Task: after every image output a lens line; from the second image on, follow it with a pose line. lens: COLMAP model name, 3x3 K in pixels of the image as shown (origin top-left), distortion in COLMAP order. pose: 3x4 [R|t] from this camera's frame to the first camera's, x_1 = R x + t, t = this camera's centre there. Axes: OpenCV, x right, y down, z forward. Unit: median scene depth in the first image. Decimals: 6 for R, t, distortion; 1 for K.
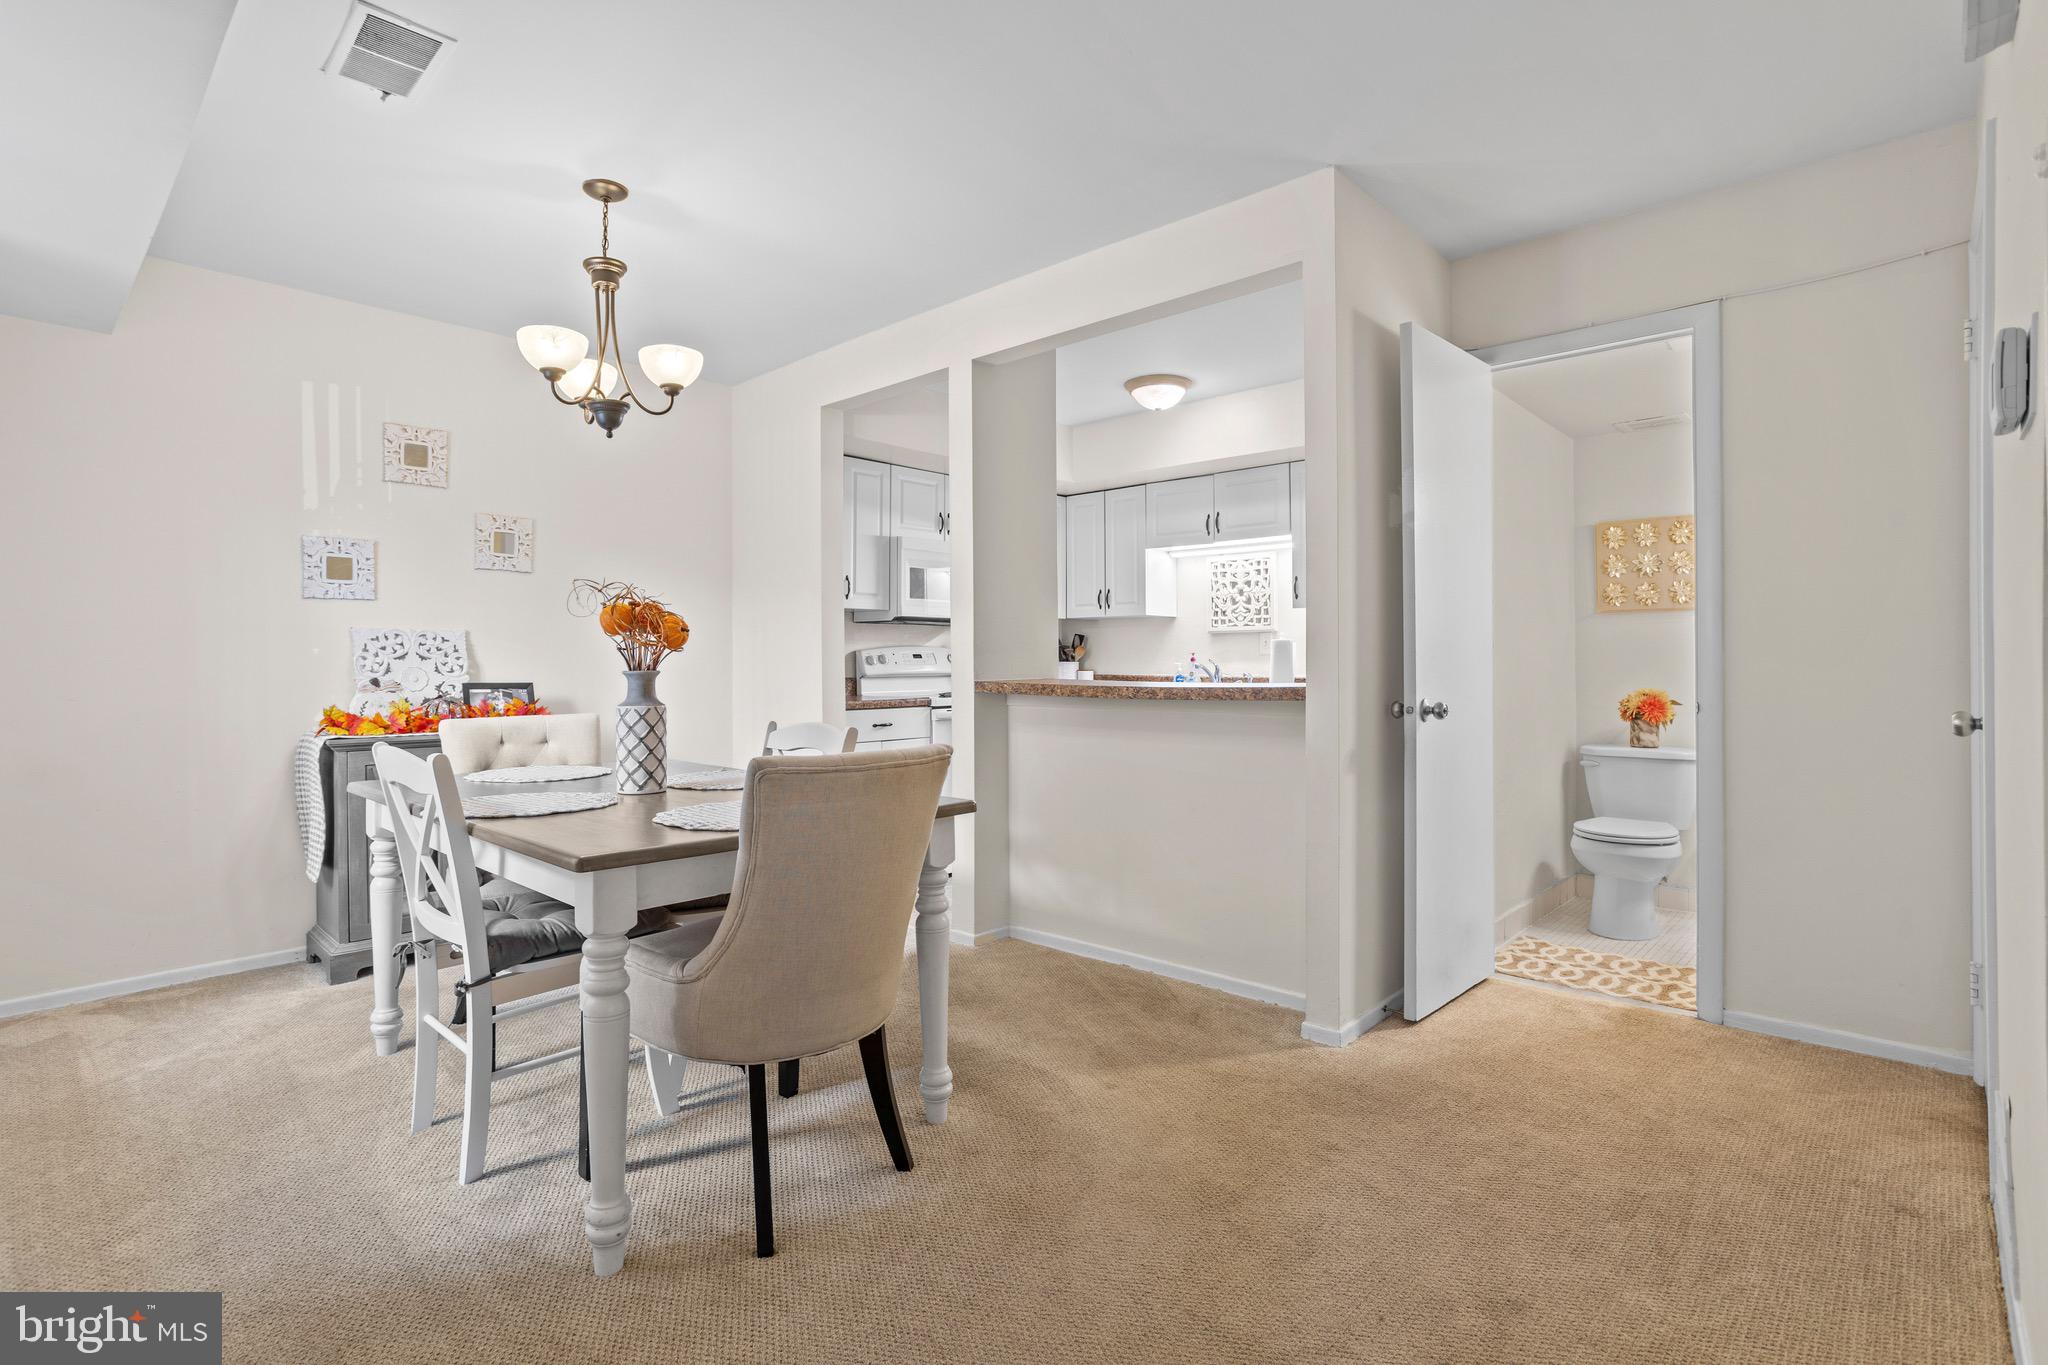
lens RADIAL K [[999.3, 0, 1026.8], [0, 999.3, 672.0], [0, 0, 1]] dist [-0.029635, -0.000463]
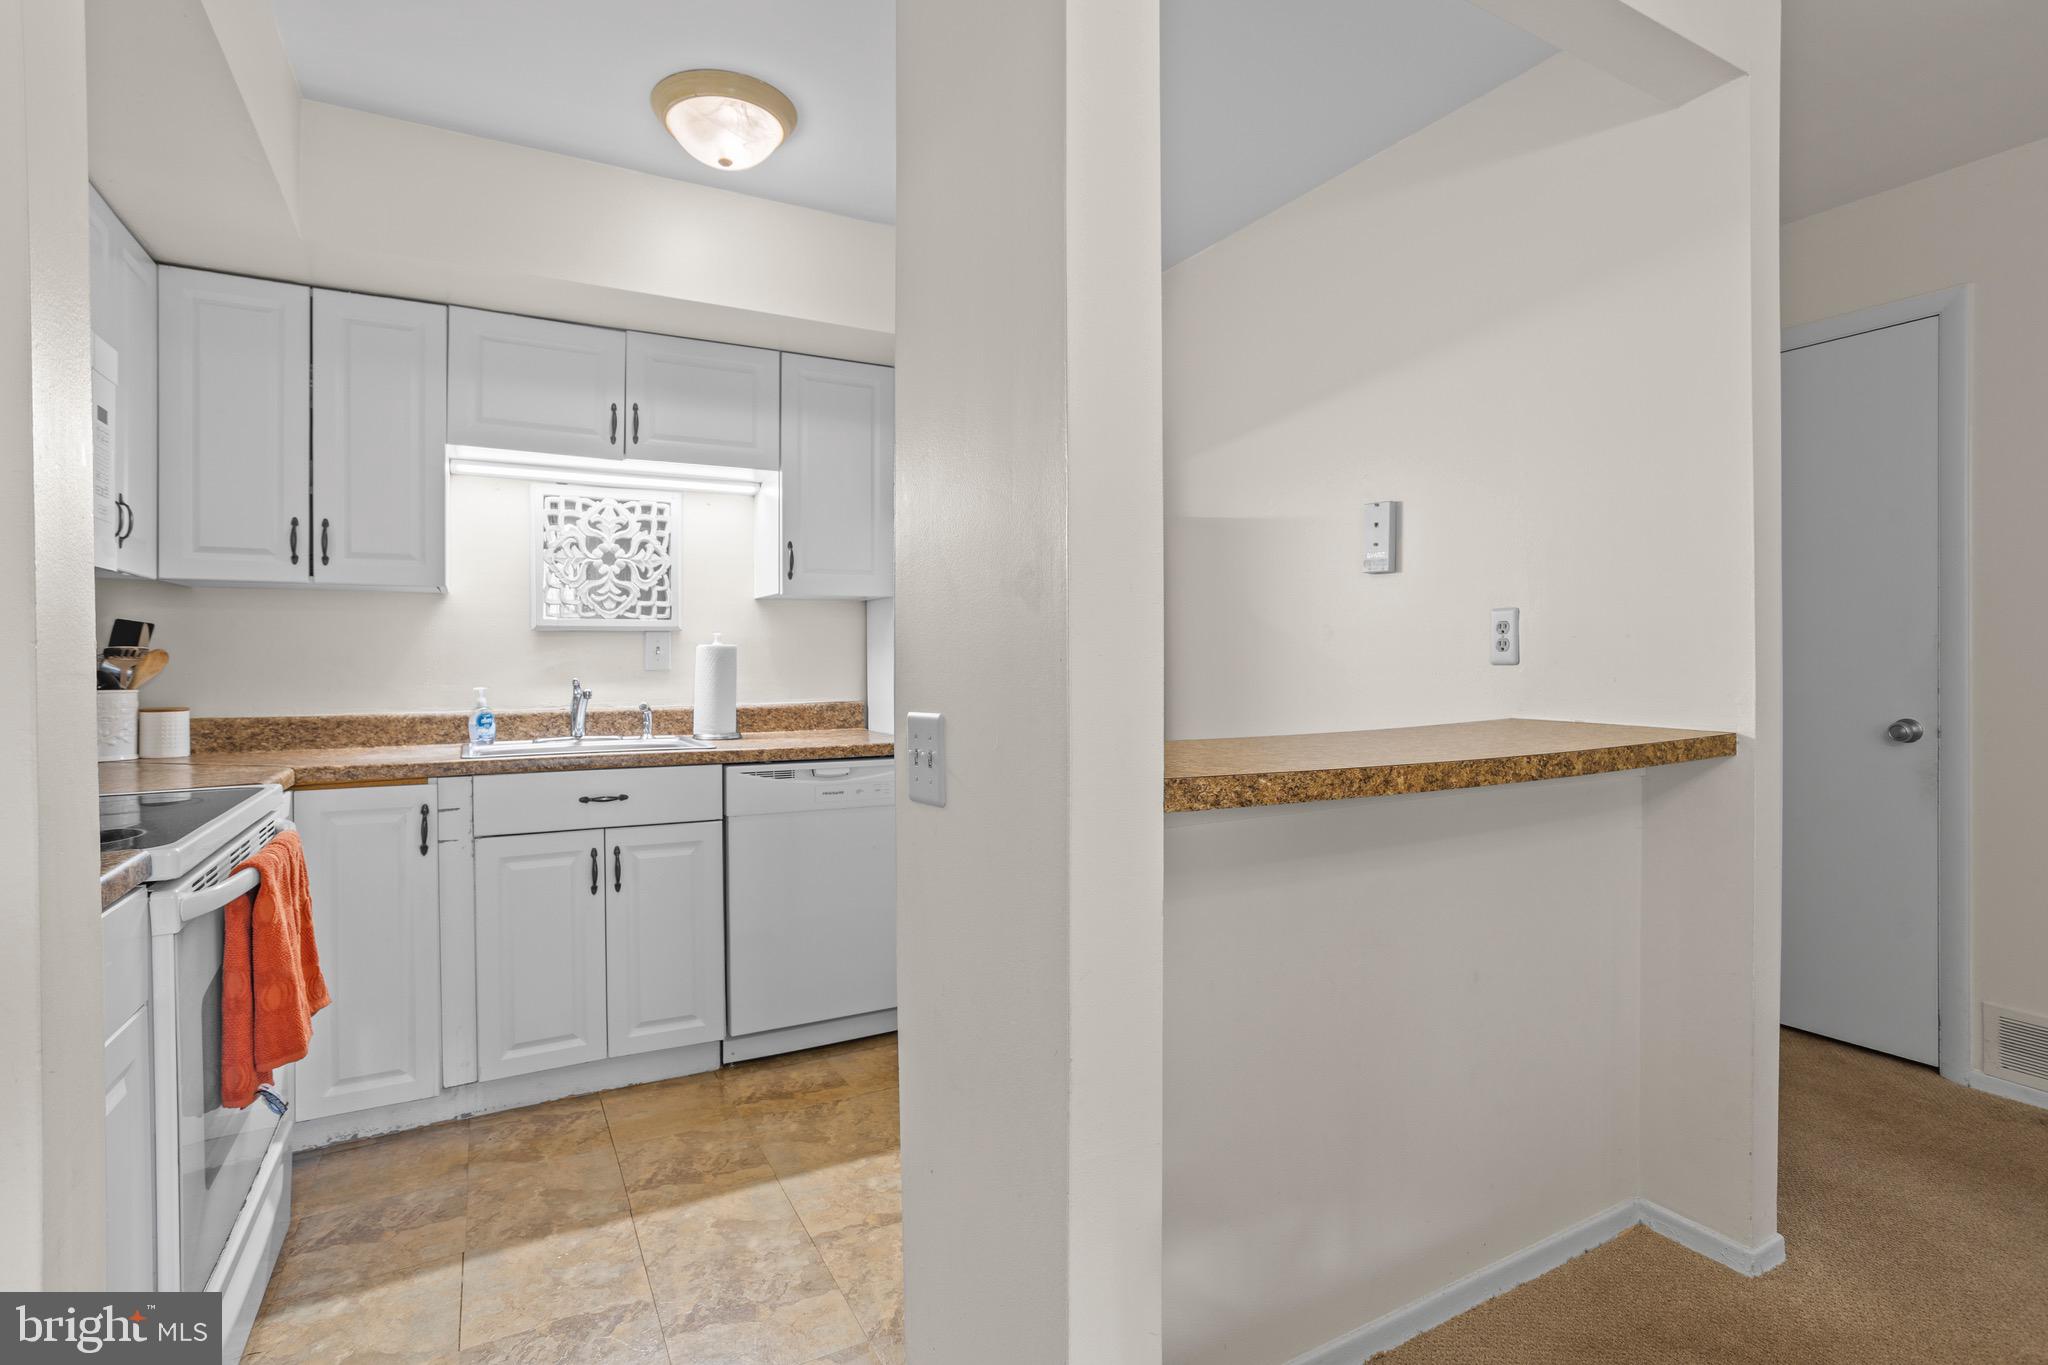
lens RADIAL K [[999.3, 0, 1028.8], [0, 999.3, 667.6], [0, 0, 1]] dist [-0.029635, -0.000463]
pose [[0.299259, -0.008958, 0.954130, -0.246605], [0.012772, 0.999904, 0.005382, -0.019059], [-0.954087, 0.010576, 0.299344, 0.618787]]
